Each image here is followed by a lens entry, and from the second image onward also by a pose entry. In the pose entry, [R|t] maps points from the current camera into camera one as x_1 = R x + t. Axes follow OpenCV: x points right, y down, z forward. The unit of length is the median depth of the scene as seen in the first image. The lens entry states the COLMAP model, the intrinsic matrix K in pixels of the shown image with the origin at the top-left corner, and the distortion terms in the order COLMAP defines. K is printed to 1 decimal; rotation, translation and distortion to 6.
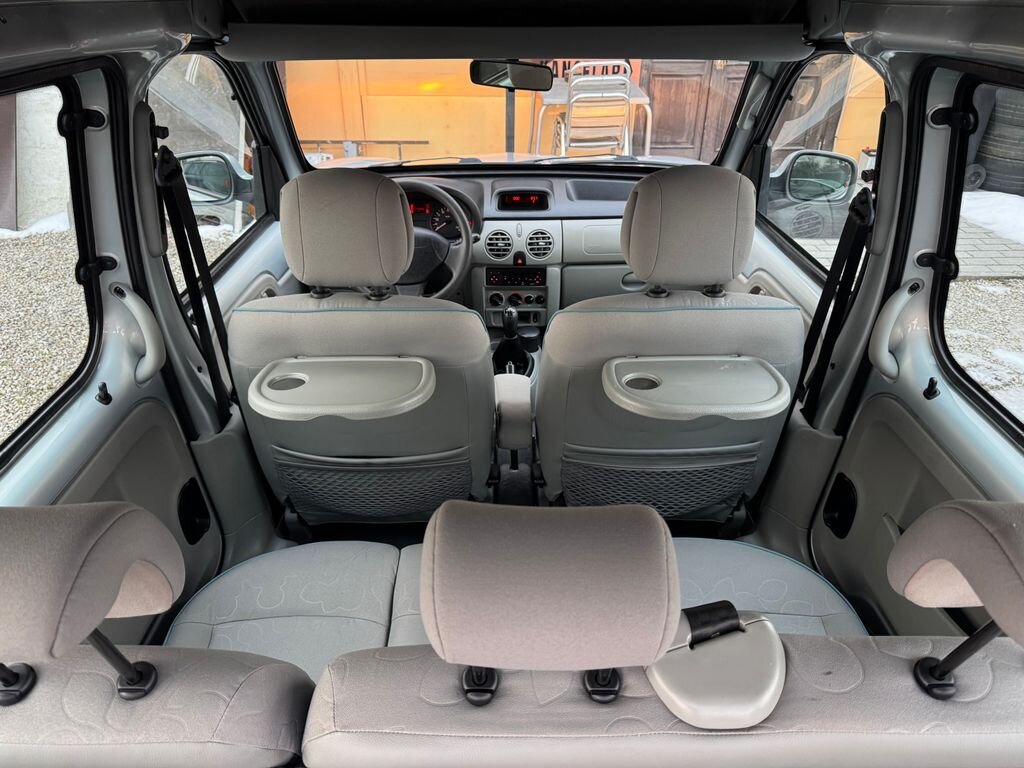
lens RADIAL K [[725.5, 0, 512.9], [0, 725.5, 404.7], [0, 0, 1]] dist [0.001195, -0.005168]
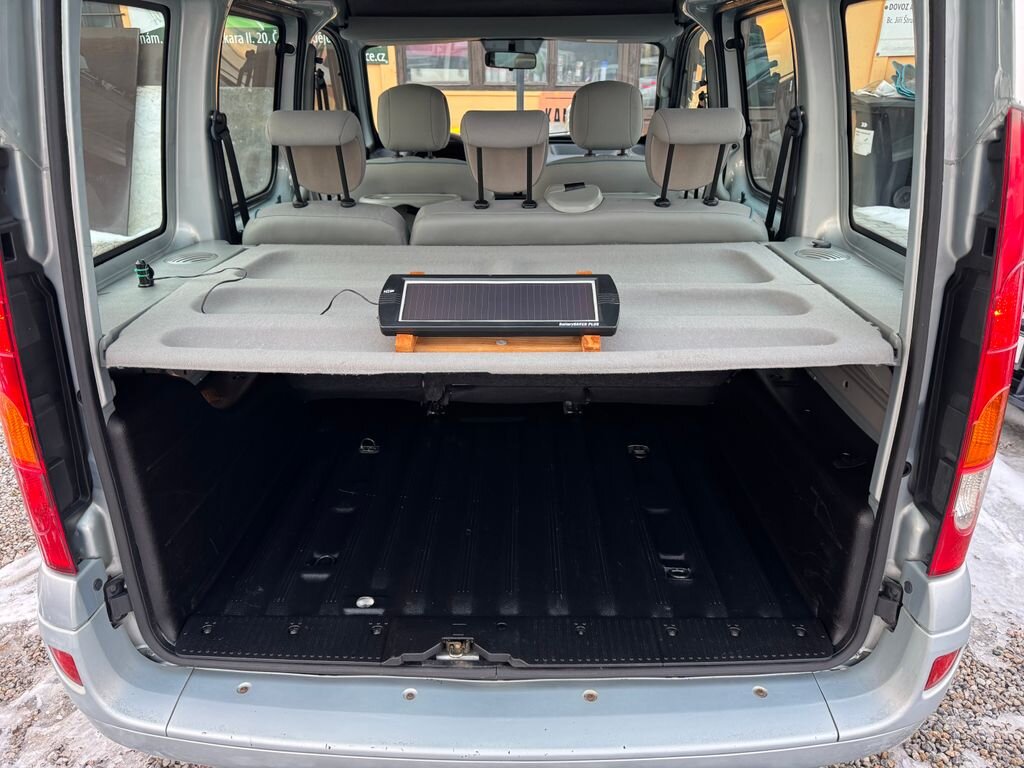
lens RADIAL K [[723.2, 0, 512.0], [0, 723.2, 384.0], [0, 0, 1]] dist [-0.001707, -0.002831]
pose [[0.999563, -0.003355, -0.029373, 0.039303], [-0.000539, 0.991310, -0.131548, 0.385782], [0.029559, 0.131506, 0.990875, -0.405151]]
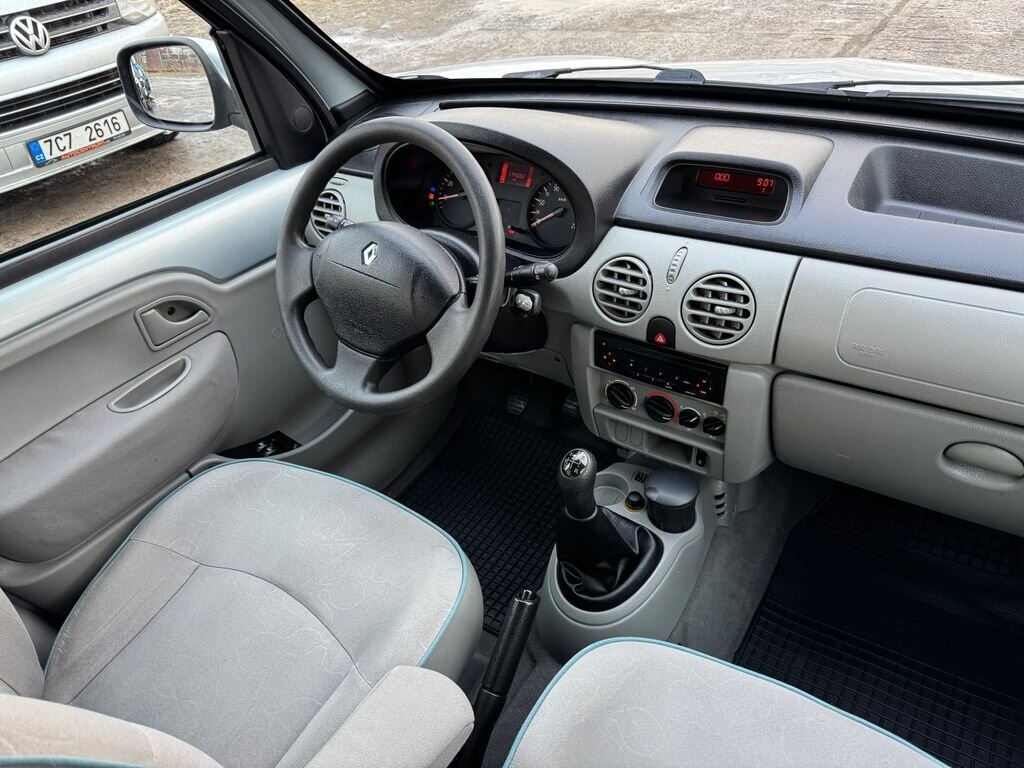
lens RADIAL K [[708.7, 0, 476.9], [0, 708.7, 378.7], [0, 0, 1]] dist [-0.004086, -0.001370]
pose [[0.802439, 0.271818, -0.531231, 0.144282], [-0.213756, 0.962089, 0.169392, -0.220896], [0.557135, -0.022373, 0.830121, 0.606287]]
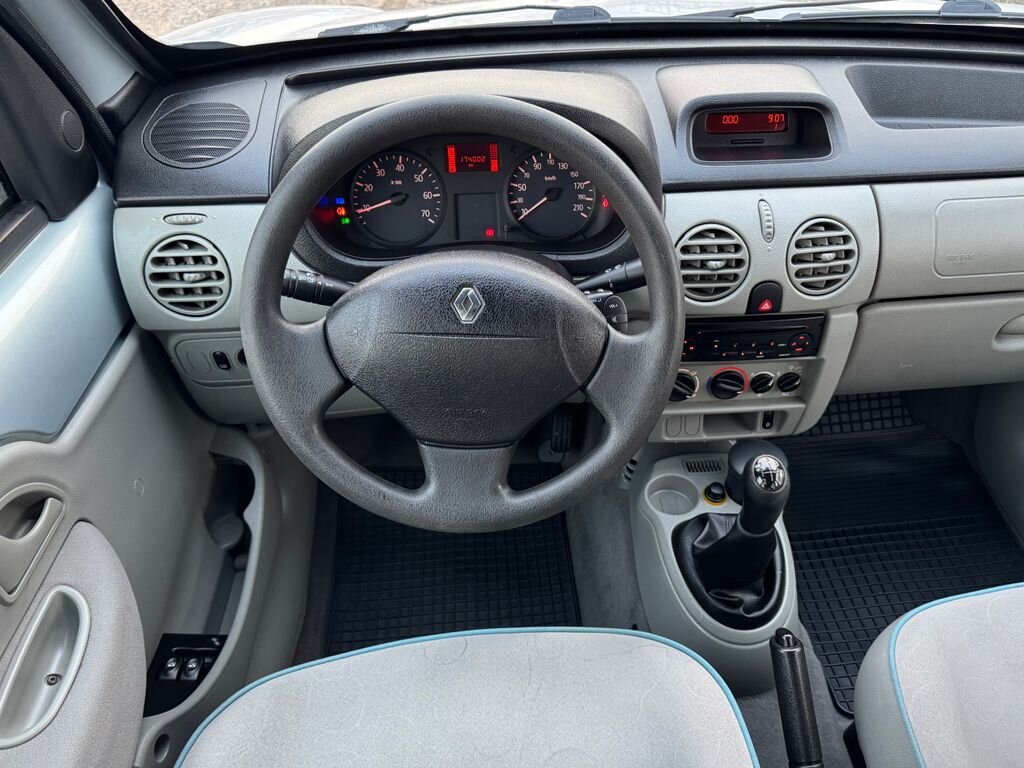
lens RADIAL K [[794.4, 0, 533.5], [0, 794.4, 384.1], [0, 0, 1]] dist [-0.003490, -0.007433]
pose [[0.997110, -0.052451, 0.054959, -0.130603], [0.044846, 0.990304, 0.131481, -0.215787], [-0.061322, -0.128636, 0.989794, 0.603874]]
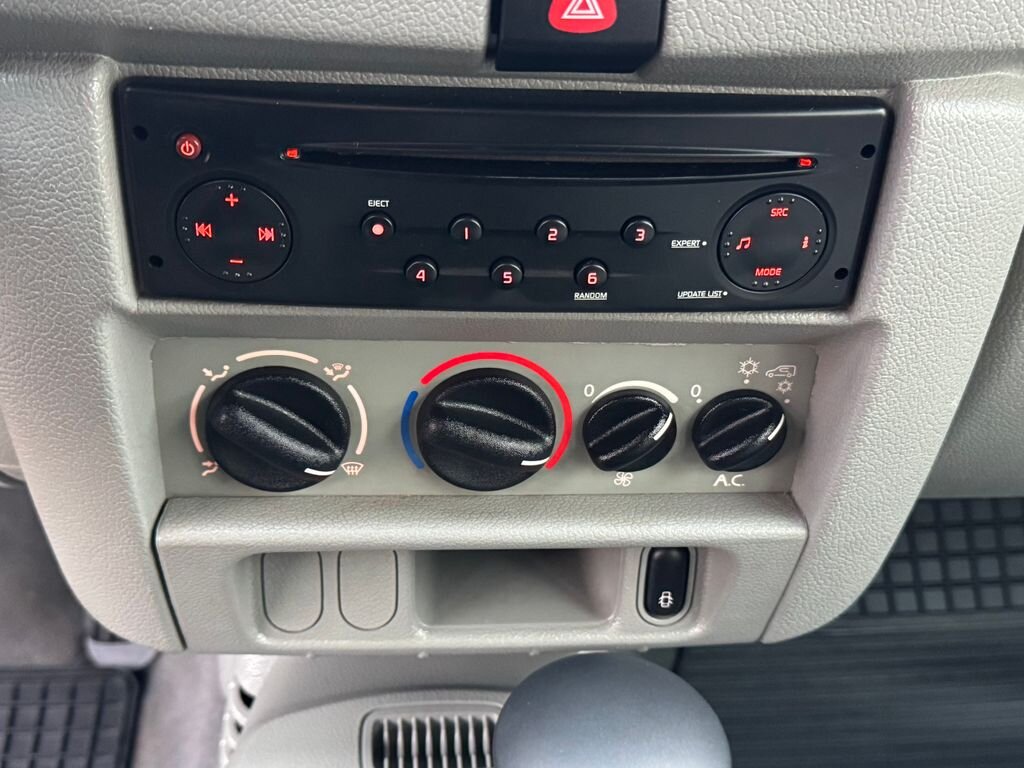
lens RADIAL K [[1276.4, 0, 512.0], [0, 1276.4, 384.0], [0, 0, 1]] dist [0.019126, 0.021346]
pose [[0.995087, 0.000214, 0.099006, -0.009416], [-0.006334, 0.998087, 0.061507, -0.167944], [-0.098803, -0.061832, 0.993184, 0.871899]]
